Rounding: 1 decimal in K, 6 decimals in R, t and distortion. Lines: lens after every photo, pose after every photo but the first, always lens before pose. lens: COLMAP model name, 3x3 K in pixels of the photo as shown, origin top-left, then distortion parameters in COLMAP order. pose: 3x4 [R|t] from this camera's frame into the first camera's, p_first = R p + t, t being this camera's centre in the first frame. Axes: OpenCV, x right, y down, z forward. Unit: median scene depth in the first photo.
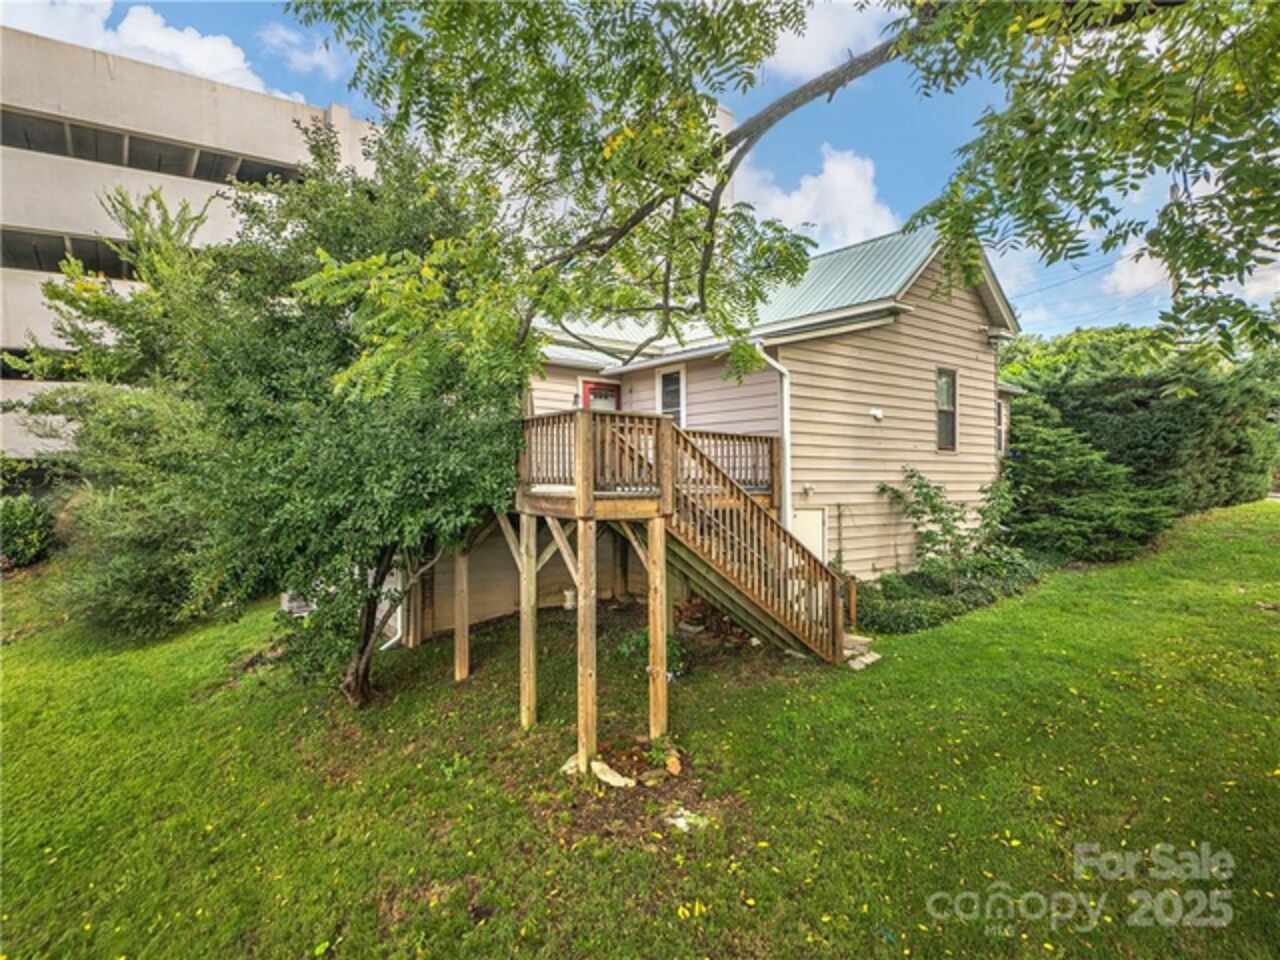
lens RADIAL K [[677.8, 0, 641.2], [0, 677.8, 478.4], [0, 0, 1]] dist [0.016015, -0.001022]
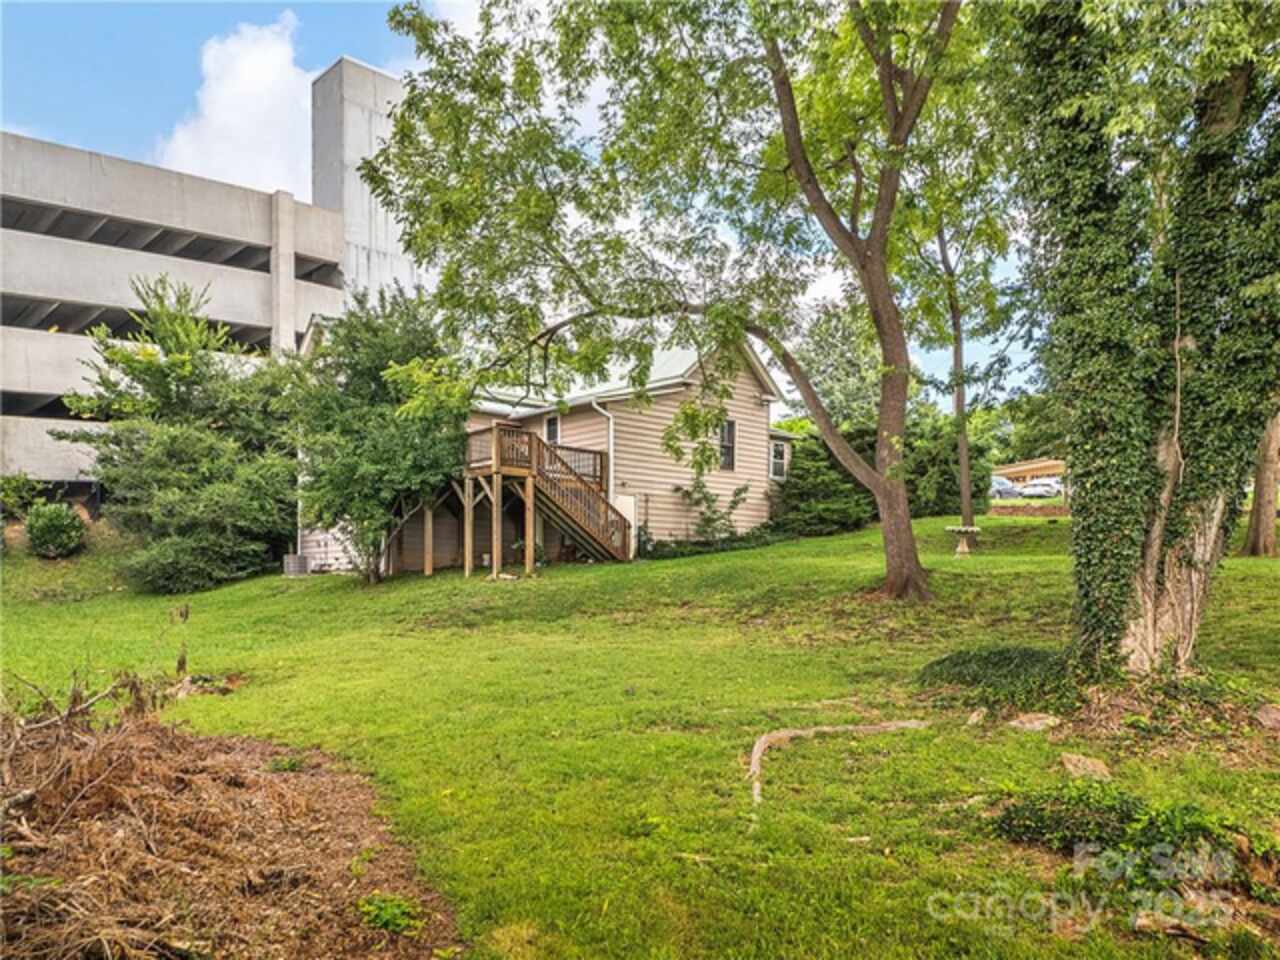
lens RADIAL K [[633.7, 0, 637.4], [0, 633.7, 507.4], [0, 0, 1]] dist [0.002489, 0.000122]
pose [[0.991006, 0.000217, 0.133814, 0.058548], [0.003522, 0.999610, -0.027707, 0.131403], [-0.133768, 0.027929, 0.990619, -0.675453]]
